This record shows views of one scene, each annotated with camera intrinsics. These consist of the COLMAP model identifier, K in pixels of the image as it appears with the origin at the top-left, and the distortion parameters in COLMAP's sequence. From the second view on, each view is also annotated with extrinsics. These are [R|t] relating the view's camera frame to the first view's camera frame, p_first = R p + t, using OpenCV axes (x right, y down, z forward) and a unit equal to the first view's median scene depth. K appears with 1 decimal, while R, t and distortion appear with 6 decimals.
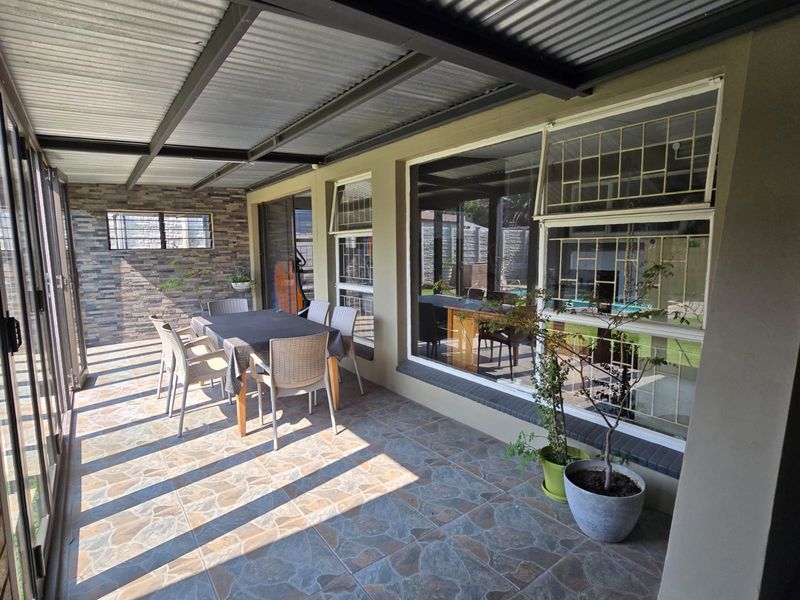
lens RADIAL K [[433.7, 0, 400.0], [0, 433.7, 300.0], [0, 0, 1]] dist [-0.003360, -0.000046]
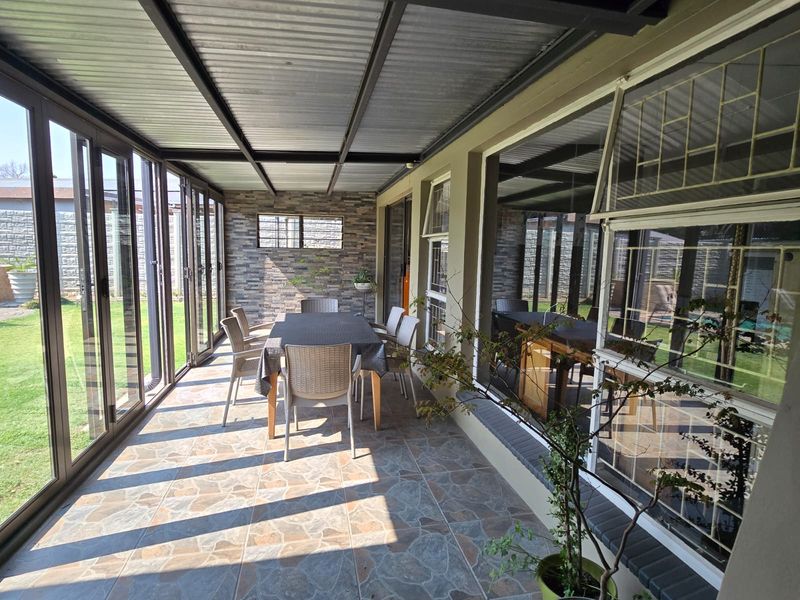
lens RADIAL K [[432.9, 0, 396.2], [0, 432.9, 294.4], [0, 0, 1]] dist [0.003805, -0.000065]
pose [[0.906585, 0.073320, -0.415605, 0.190601], [-0.083482, 0.996489, -0.006306, -0.019874], [0.413684, 0.040413, 0.909523, 0.143349]]
